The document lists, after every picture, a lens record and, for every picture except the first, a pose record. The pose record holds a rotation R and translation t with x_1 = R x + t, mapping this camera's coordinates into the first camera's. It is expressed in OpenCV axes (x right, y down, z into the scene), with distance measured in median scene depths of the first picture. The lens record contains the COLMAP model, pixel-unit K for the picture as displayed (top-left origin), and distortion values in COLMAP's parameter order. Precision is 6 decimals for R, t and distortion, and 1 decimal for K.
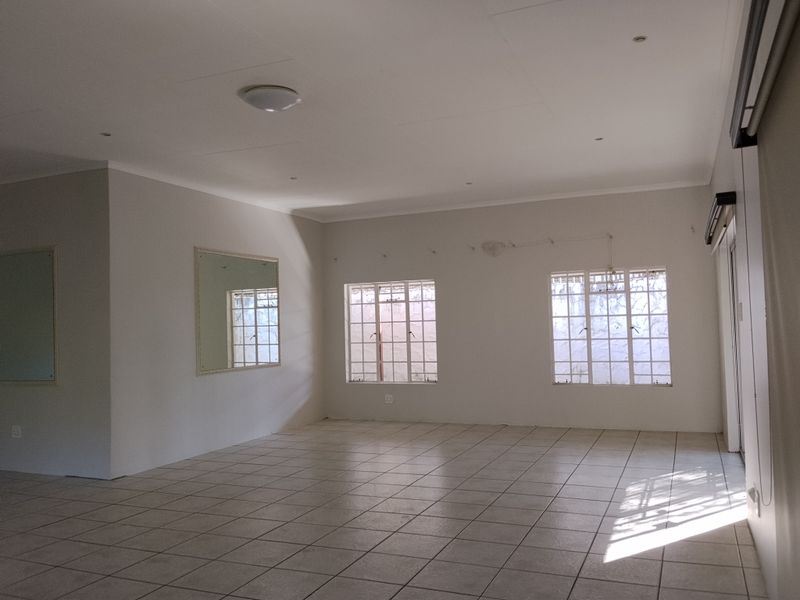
lens RADIAL K [[680.7, 0, 399.0], [0, 680.7, 298.8], [0, 0, 1]] dist [0.091046, -0.176182]
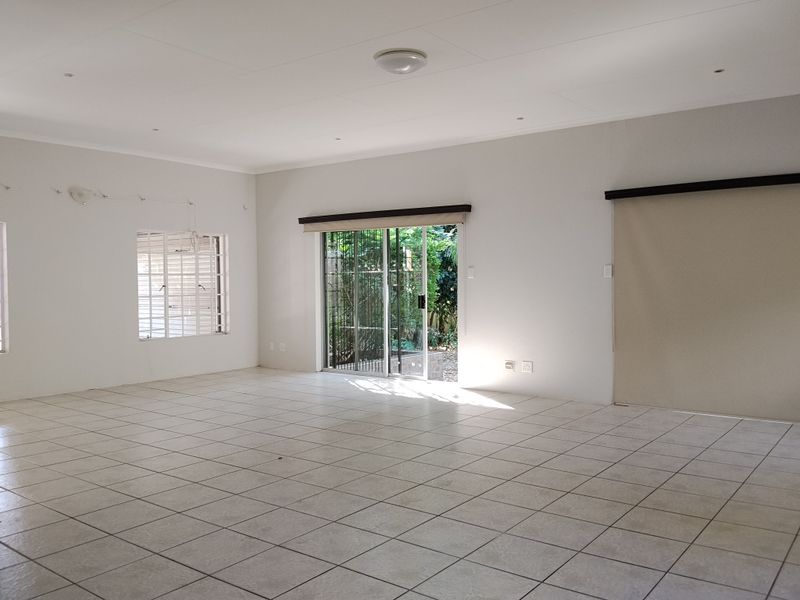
lens RADIAL K [[680.7, 0, 399.0], [0, 680.7, 298.8], [0, 0, 1]] dist [0.091046, -0.176182]
pose [[0.243086, -0.002750, 0.970001, -0.670678], [-0.034920, 0.999323, 0.011584, 0.038359], [-0.969376, -0.036688, 0.242826, 0.390376]]
